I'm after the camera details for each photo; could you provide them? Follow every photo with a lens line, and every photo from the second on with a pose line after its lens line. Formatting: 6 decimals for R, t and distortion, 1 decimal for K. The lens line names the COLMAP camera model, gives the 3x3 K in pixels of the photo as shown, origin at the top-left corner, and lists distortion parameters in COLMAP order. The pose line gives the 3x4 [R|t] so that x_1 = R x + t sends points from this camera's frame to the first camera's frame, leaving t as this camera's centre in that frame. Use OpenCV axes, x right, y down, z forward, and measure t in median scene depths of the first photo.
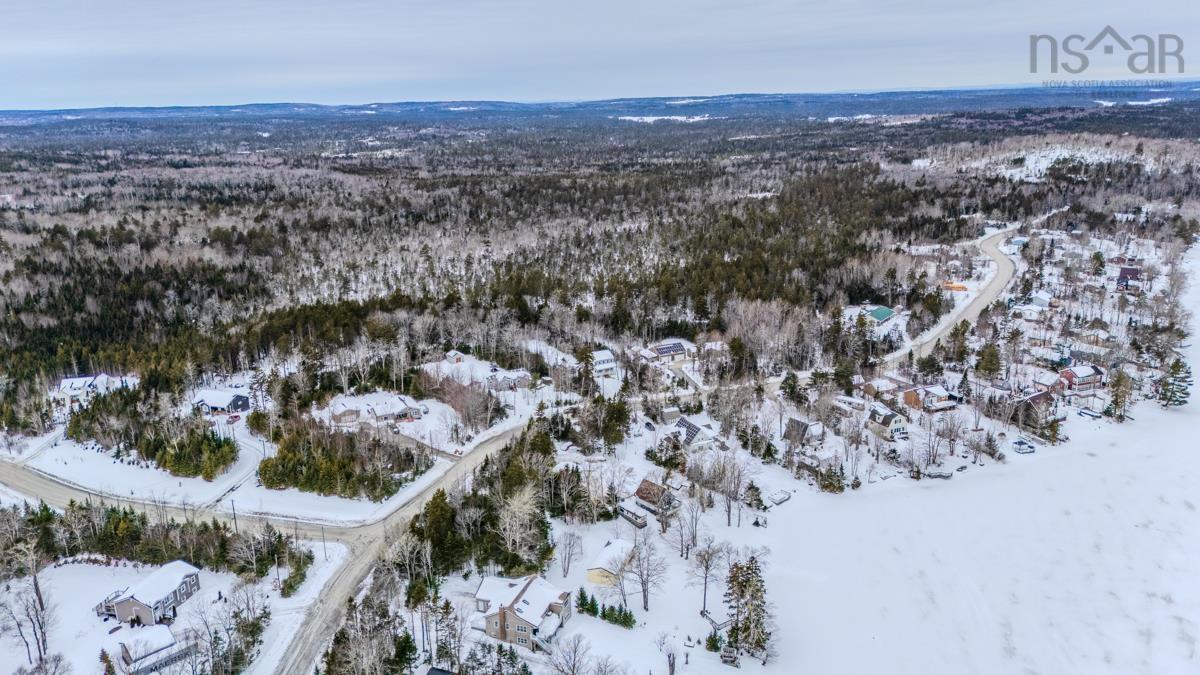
lens RADIAL K [[842.1, 0, 600.0], [0, 842.1, 337.5], [0, 0, 1]] dist [0.050616, -0.002759]
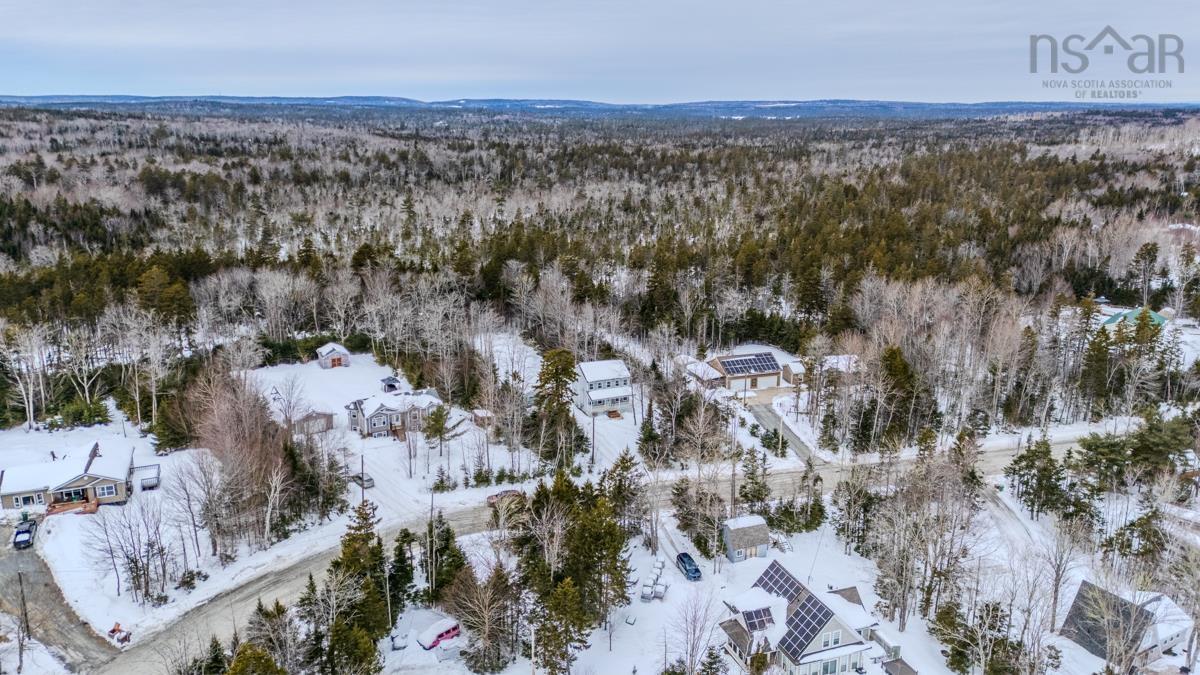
lens RADIAL K [[842.1, 0, 600.0], [0, 842.1, 337.5], [0, 0, 1]] dist [0.050616, -0.002759]
pose [[0.994556, 0.053951, -0.089149, 0.037187], [-0.054355, 0.998519, -0.002111, 0.003568], [0.088904, 0.006945, 0.996016, 0.473126]]
